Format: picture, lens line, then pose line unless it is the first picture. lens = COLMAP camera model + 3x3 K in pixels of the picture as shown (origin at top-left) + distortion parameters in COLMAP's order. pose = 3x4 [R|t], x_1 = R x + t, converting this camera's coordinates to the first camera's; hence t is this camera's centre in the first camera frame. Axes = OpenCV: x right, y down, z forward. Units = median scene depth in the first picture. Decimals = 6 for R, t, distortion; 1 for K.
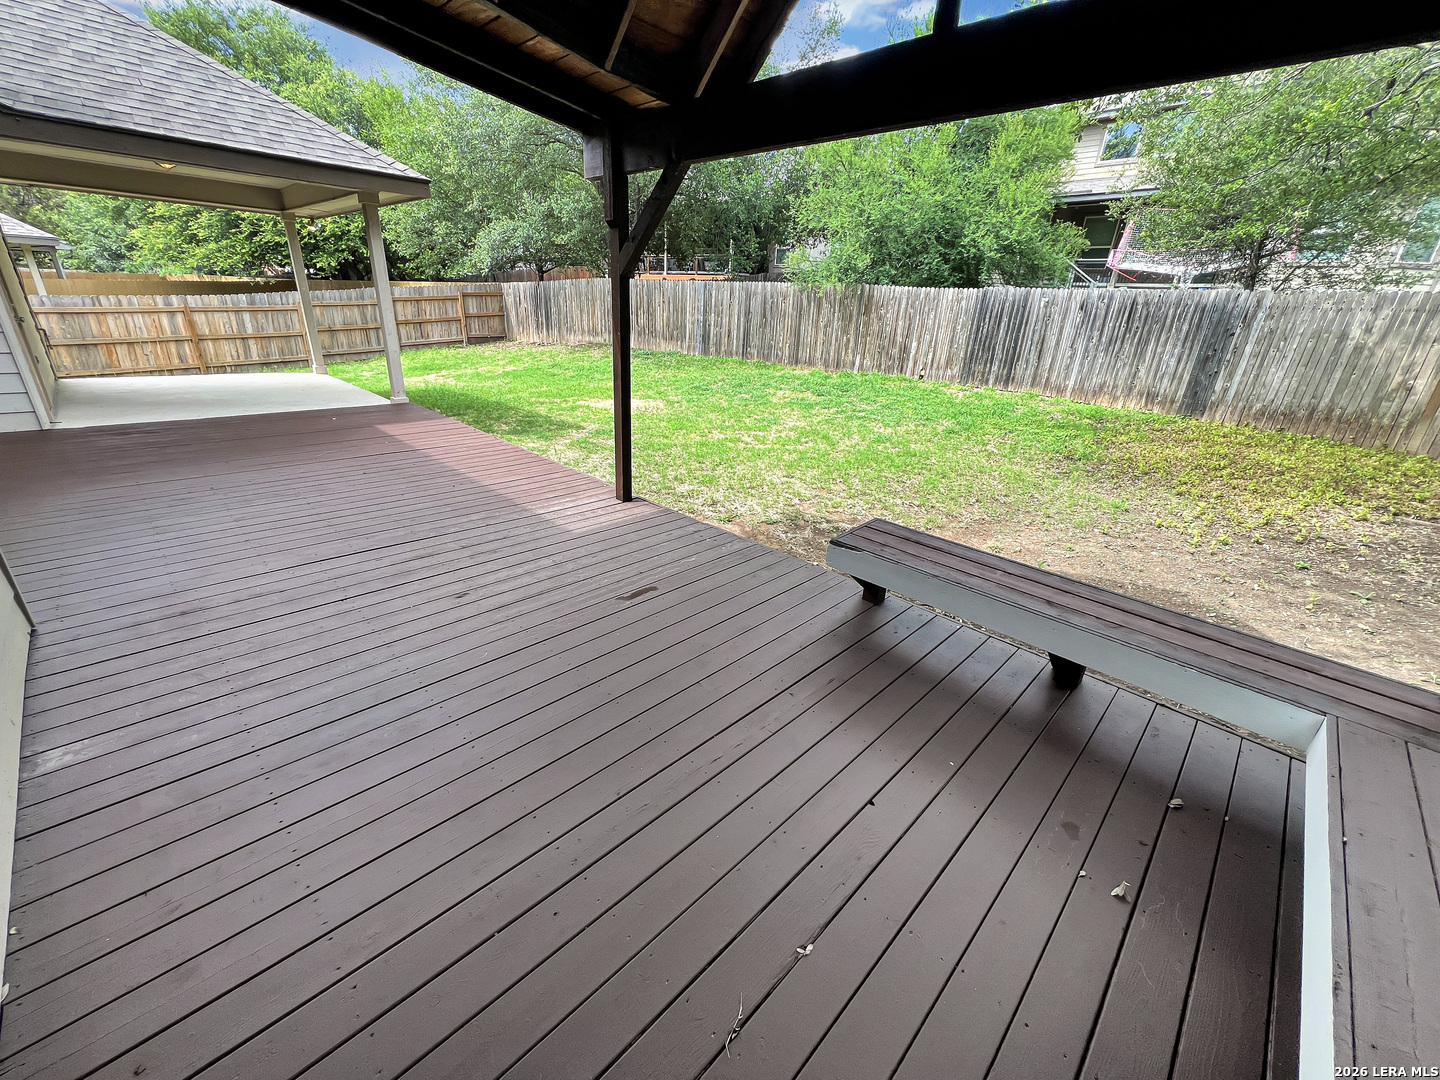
lens RADIAL K [[575.5, 0, 720.9], [0, 575.5, 537.9], [0, 0, 1]] dist [-0.004321, 0.002094]
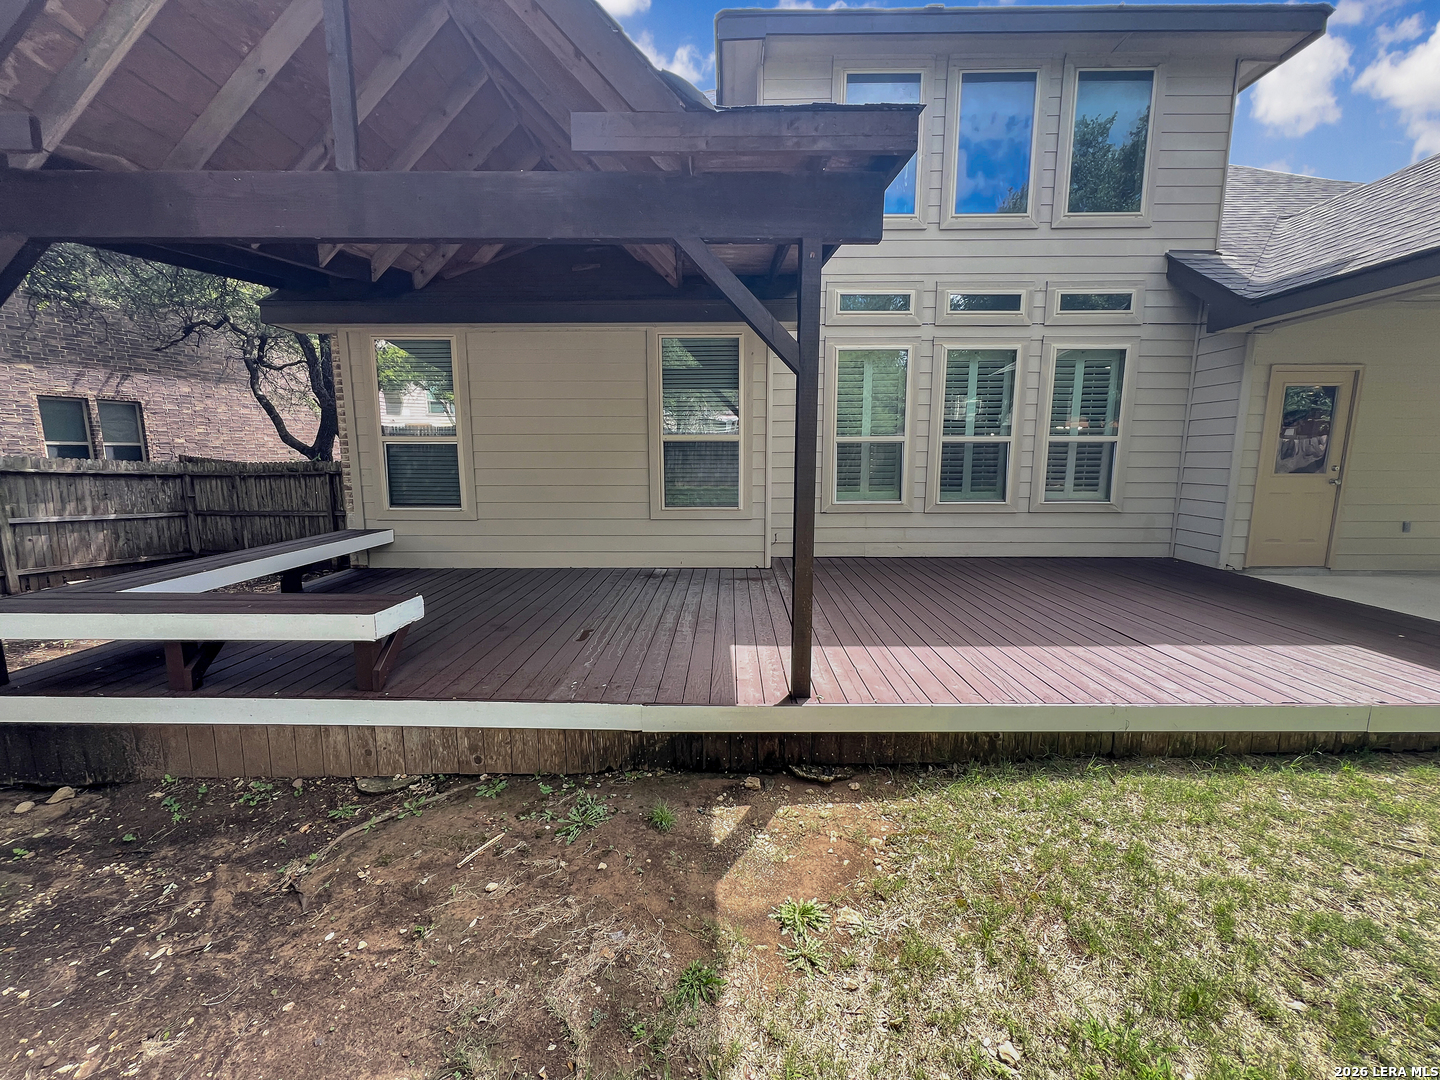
lens RADIAL K [[575.5, 0, 716.7], [0, 575.5, 540.0], [0, 0, 1]] dist [-0.004321, 0.002094]
pose [[-0.725167, 0.052101, -0.686599, 0.119626], [-0.296212, 0.876550, 0.379366, -0.156776], [0.621603, 0.478483, -0.620212, 0.441527]]
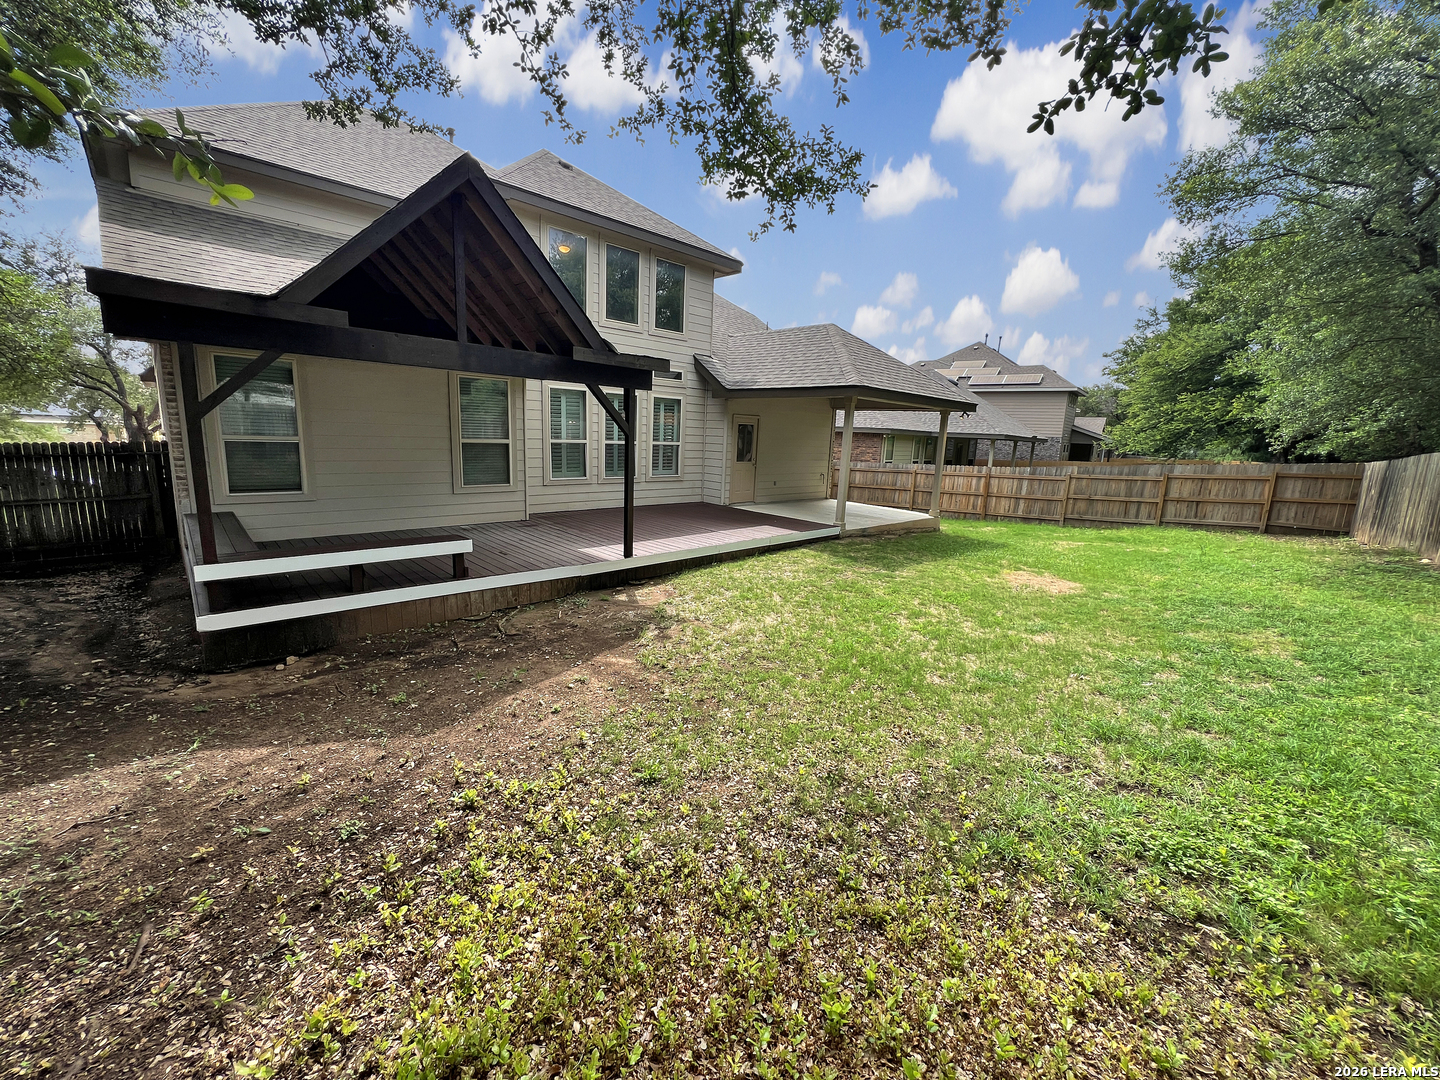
lens RADIAL K [[575.5, 0, 715.8], [0, 575.5, 537.3], [0, 0, 1]] dist [-0.004321, 0.002094]
pose [[-0.039776, 0.129611, -0.990767, 0.537181], [-0.421818, 0.896688, 0.134239, -0.162187], [0.905808, 0.423263, 0.019005, 0.412669]]
